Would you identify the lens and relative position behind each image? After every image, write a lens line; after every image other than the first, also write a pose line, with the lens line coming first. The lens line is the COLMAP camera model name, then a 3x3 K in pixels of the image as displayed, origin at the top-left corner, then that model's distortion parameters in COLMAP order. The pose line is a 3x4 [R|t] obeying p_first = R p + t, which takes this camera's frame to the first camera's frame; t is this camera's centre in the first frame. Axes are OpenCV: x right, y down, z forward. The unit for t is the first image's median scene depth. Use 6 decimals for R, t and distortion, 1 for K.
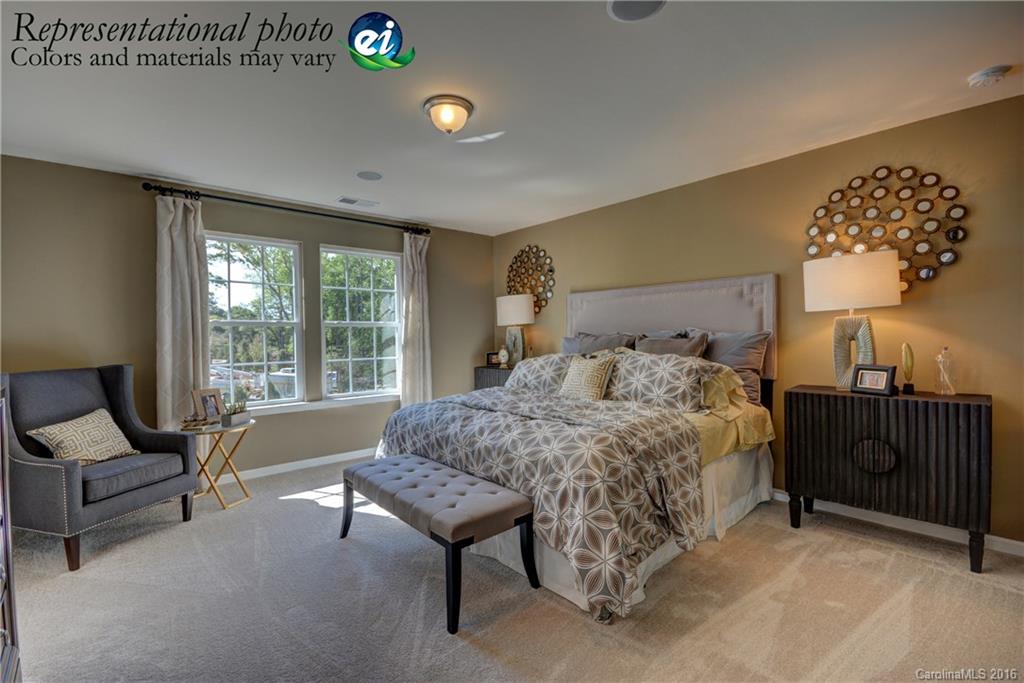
lens RADIAL K [[451.0, 0, 505.6], [0, 451.0, 341.3], [0, 0, 1]] dist [-0.000550, -0.000991]
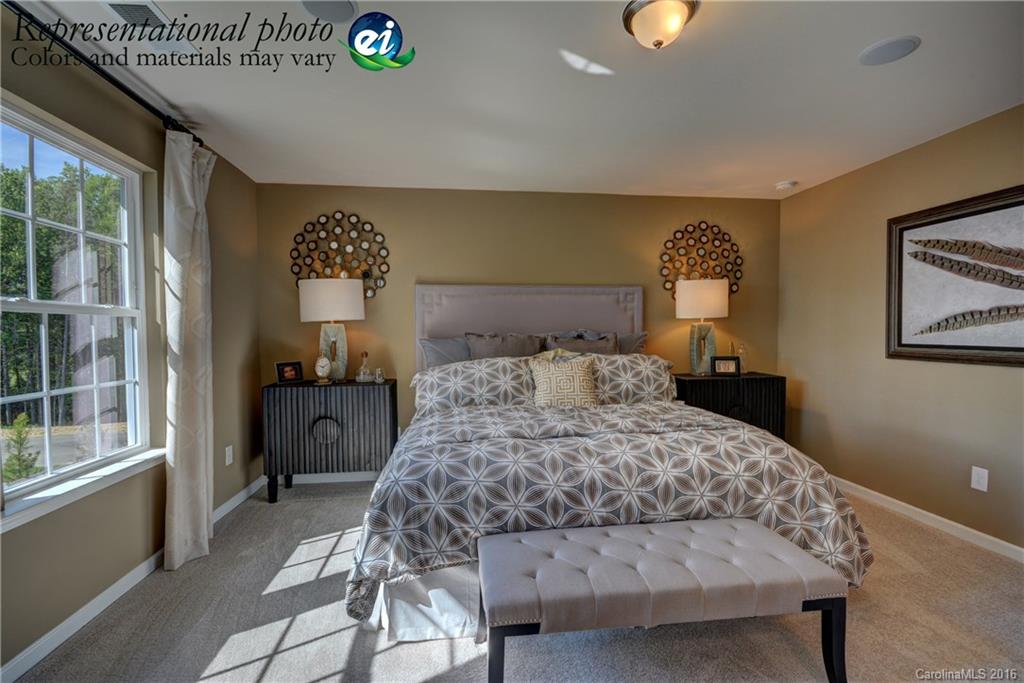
lens RADIAL K [[451.0, 0, 513.3], [0, 451.0, 343.6], [0, 0, 1]] dist [-0.000550, -0.000991]
pose [[0.562166, -0.008789, 0.826978, -0.661988], [0.011320, 0.999932, 0.002932, -0.001697], [-0.826947, 0.007713, 0.562227, 0.627819]]
